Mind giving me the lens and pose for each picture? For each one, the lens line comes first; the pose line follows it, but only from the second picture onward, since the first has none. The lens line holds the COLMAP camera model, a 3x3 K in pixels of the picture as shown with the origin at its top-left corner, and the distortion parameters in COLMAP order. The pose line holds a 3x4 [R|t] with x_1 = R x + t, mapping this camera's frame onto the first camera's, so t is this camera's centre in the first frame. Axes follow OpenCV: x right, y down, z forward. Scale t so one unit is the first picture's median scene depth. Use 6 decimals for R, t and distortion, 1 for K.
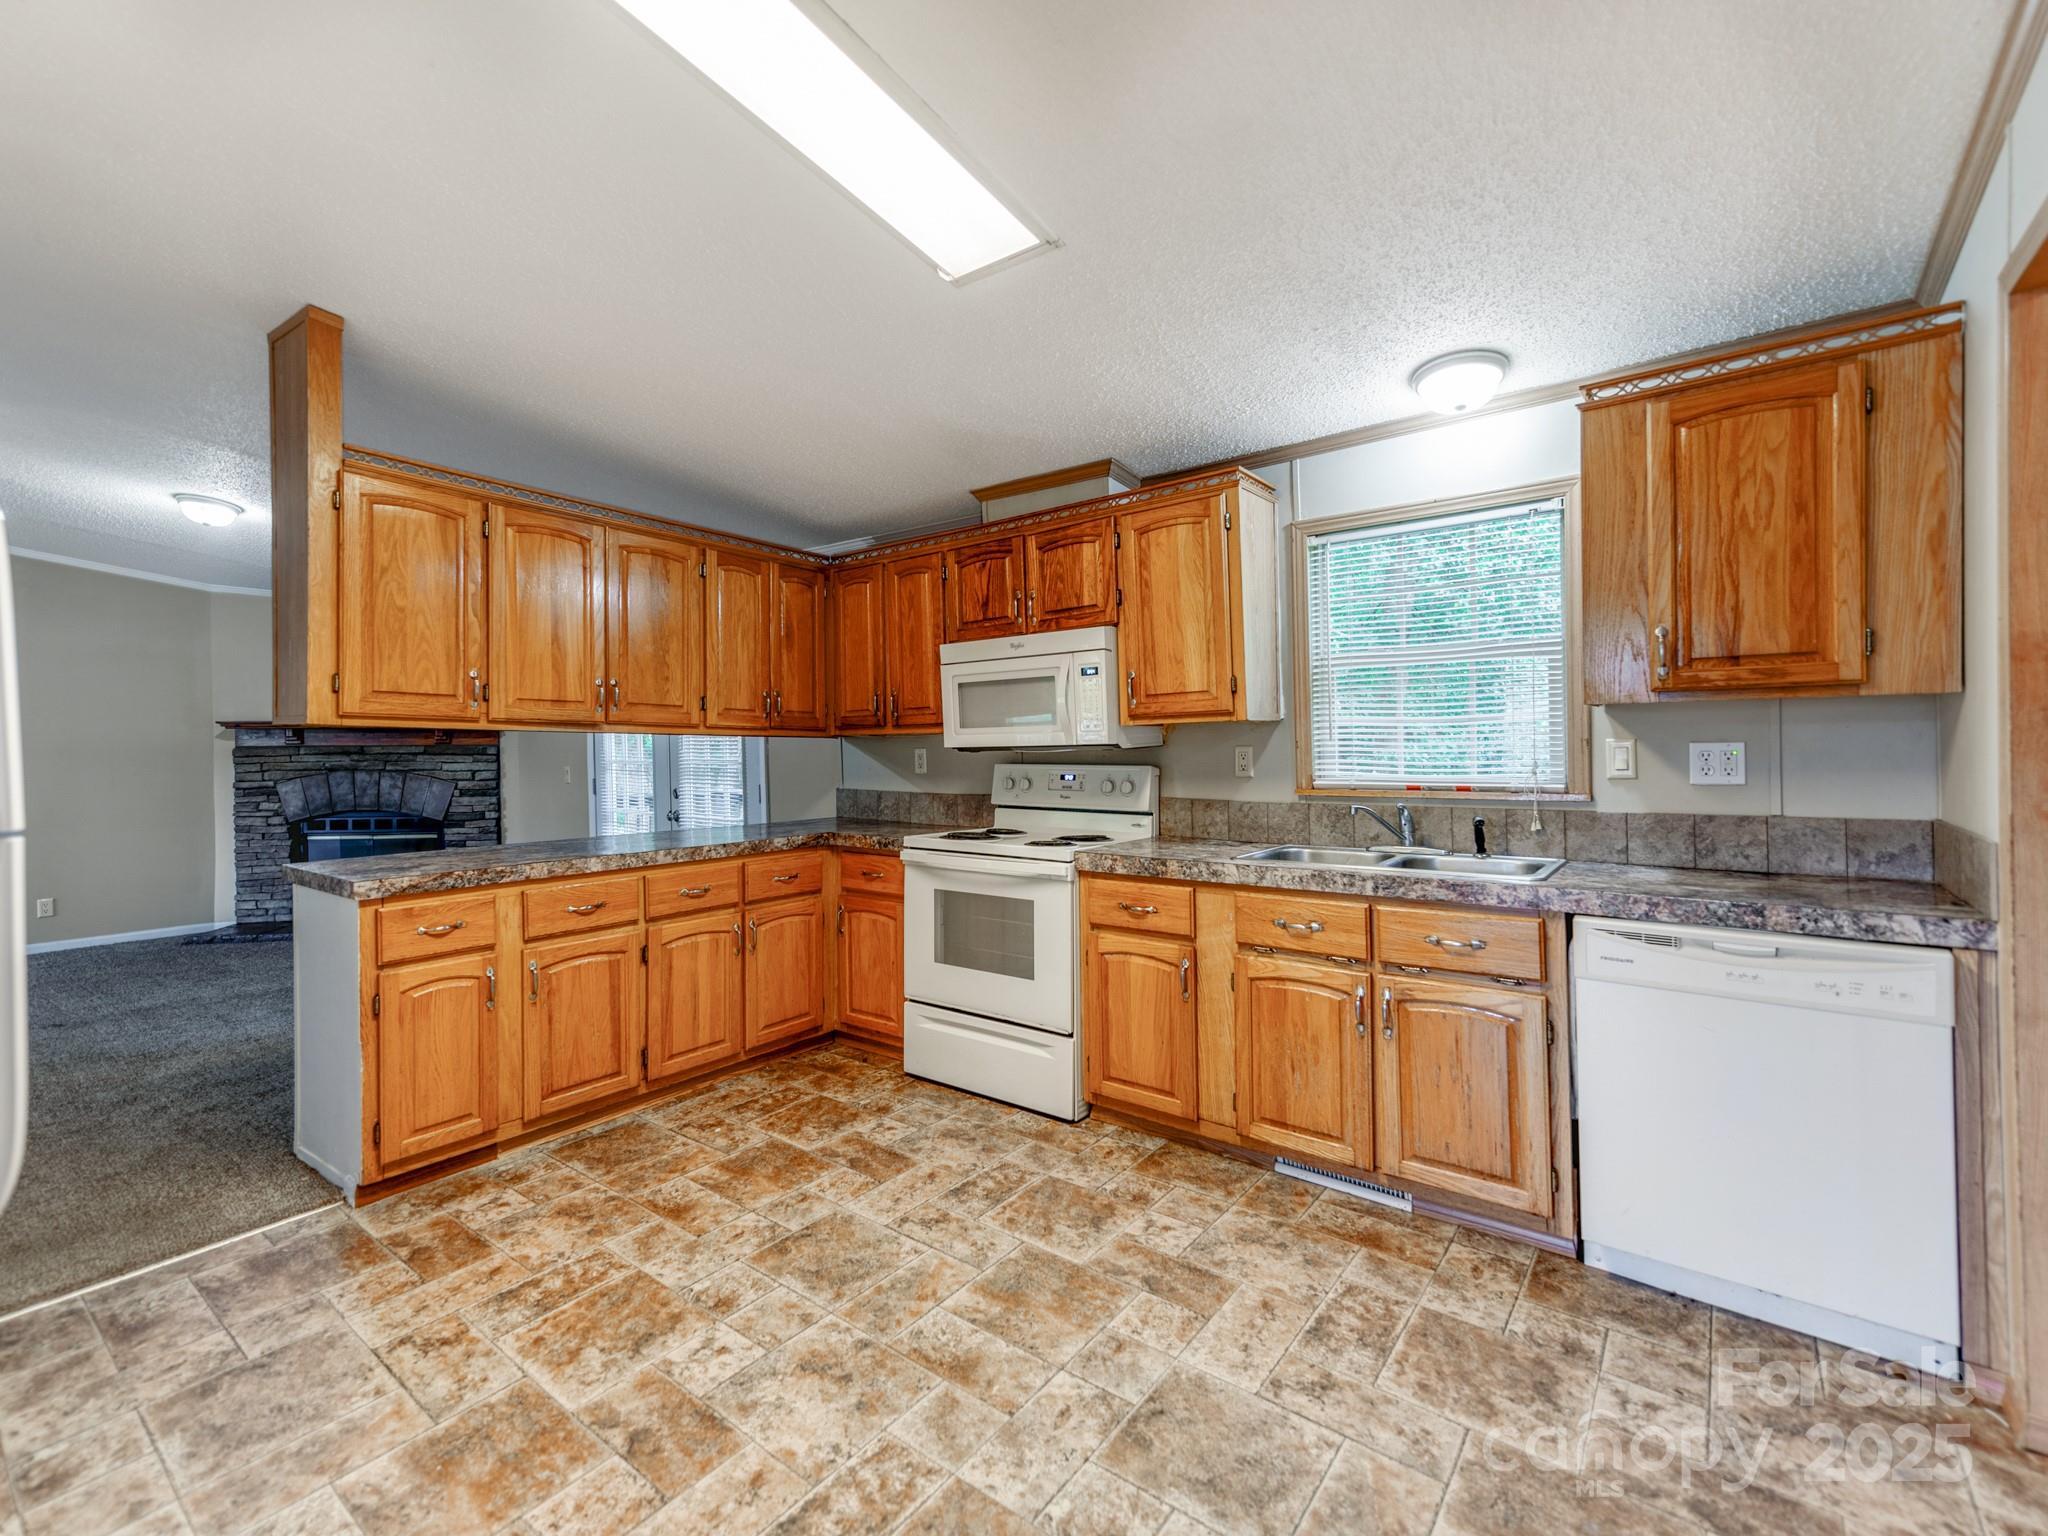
lens RADIAL K [[850.2, 0, 943.6], [0, 850.2, 762.7], [0, 0, 1]] dist [0.013997, -0.000229]
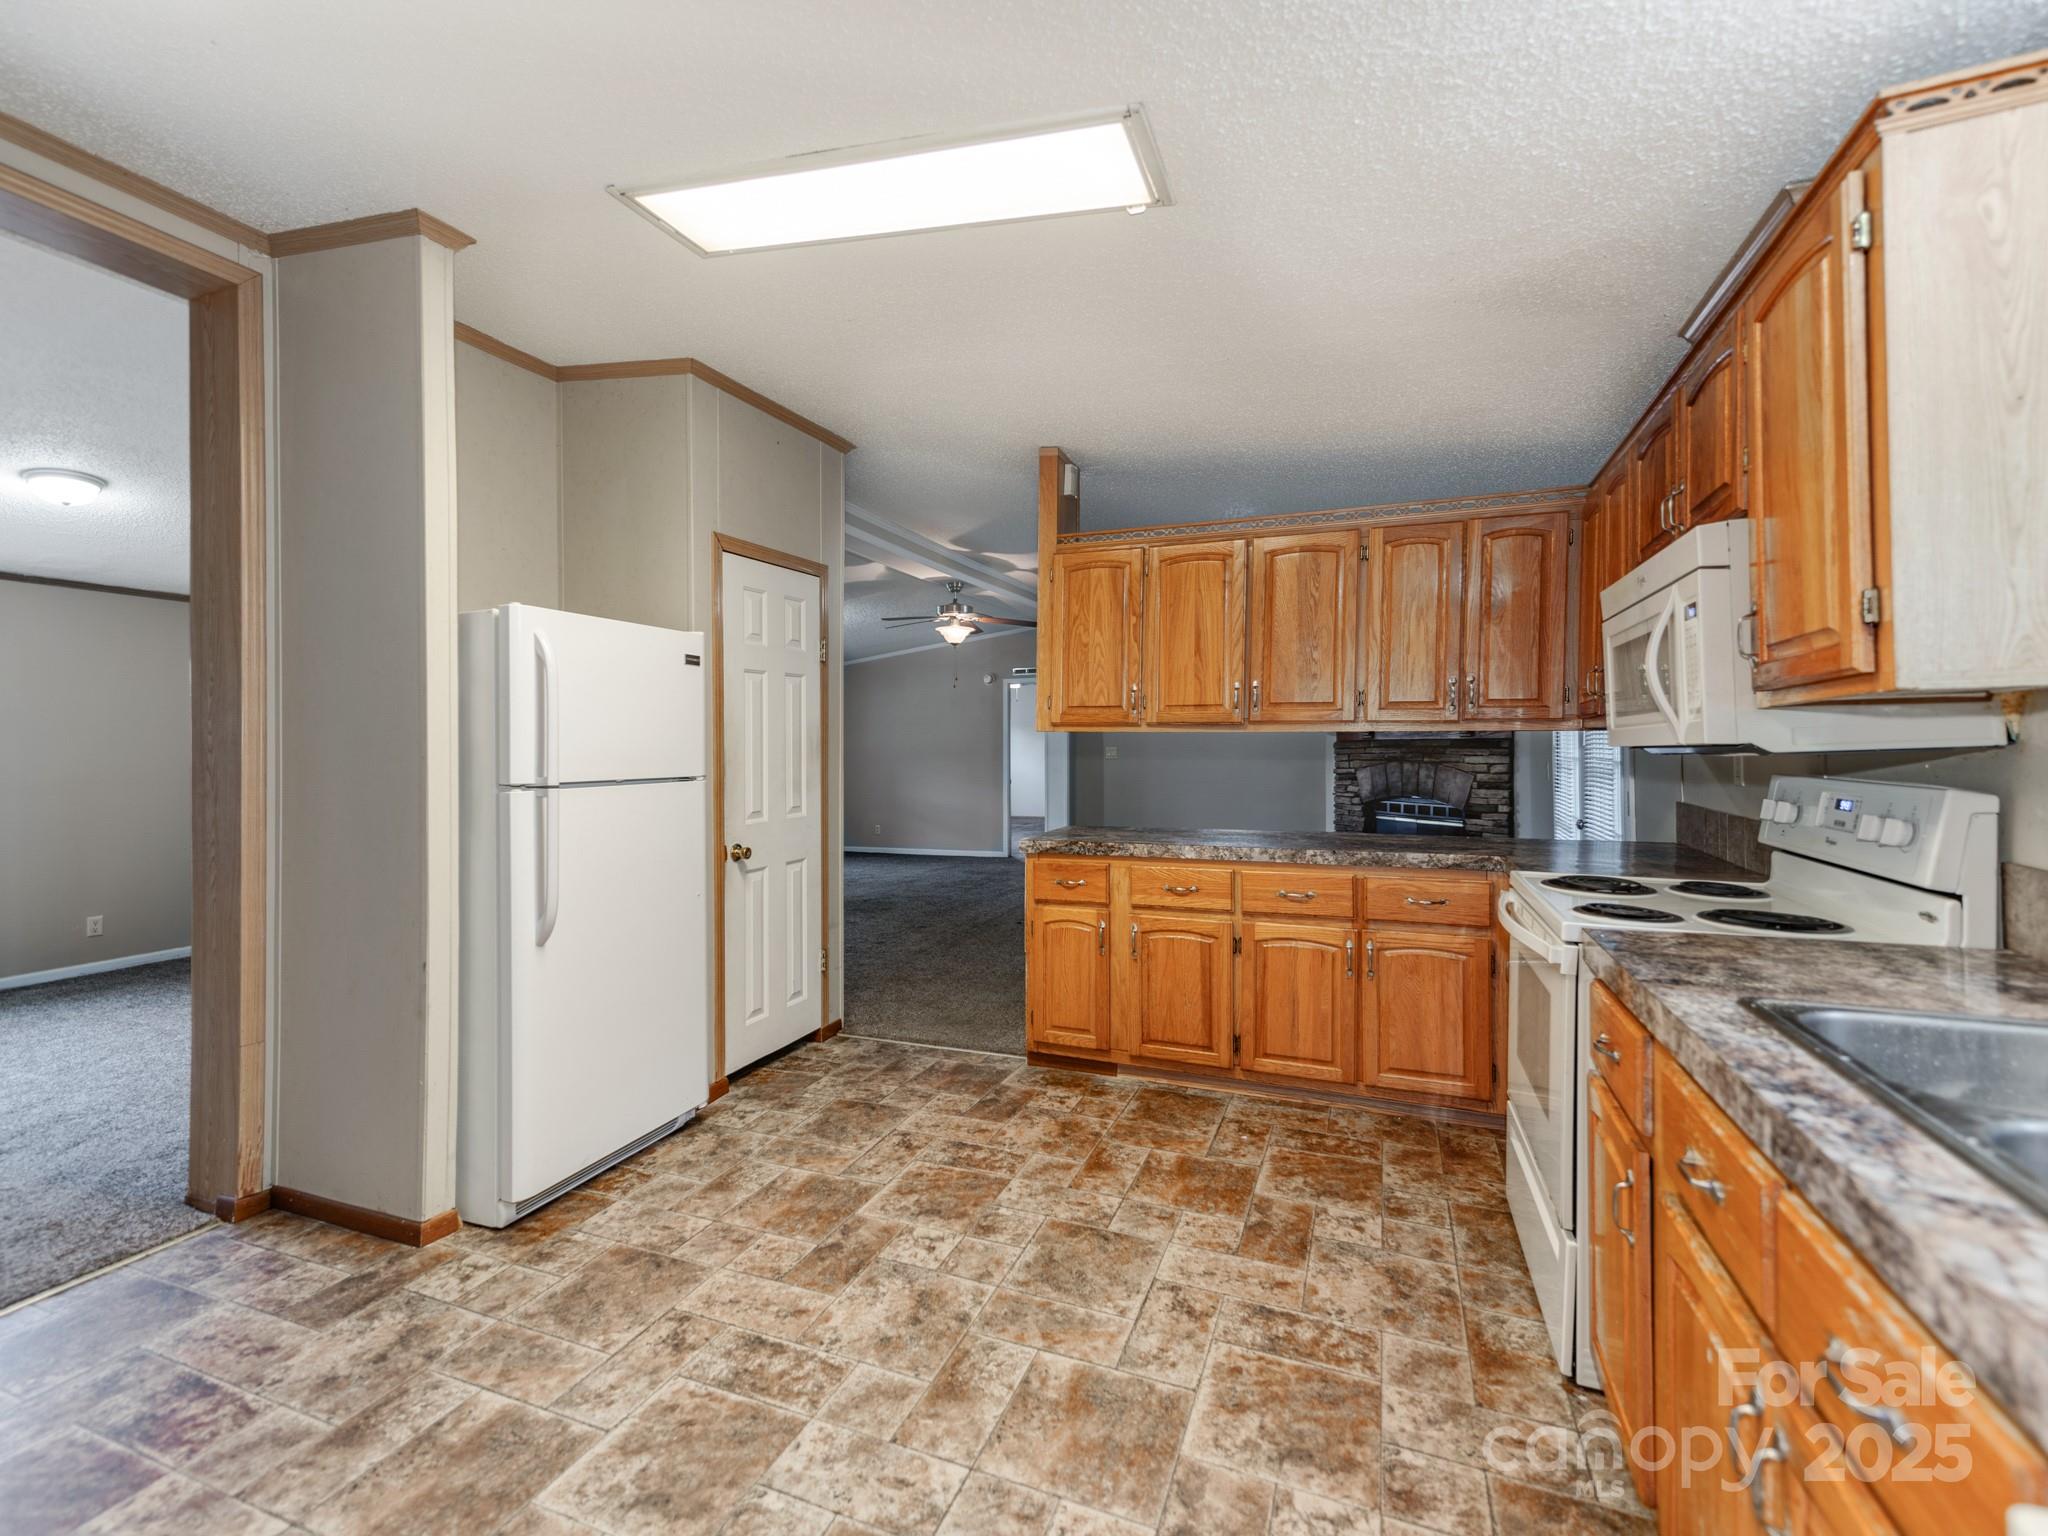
lens RADIAL K [[890.4, 0, 1118.8], [0, 890.4, 753.8], [0, 0, 1]] dist [0.038147, -0.012267]
pose [[0.362385, 0.012570, -0.931944, 0.686328], [-0.009715, 0.999906, 0.009709, -0.020760], [0.931978, 0.005535, 0.362473, 0.525469]]
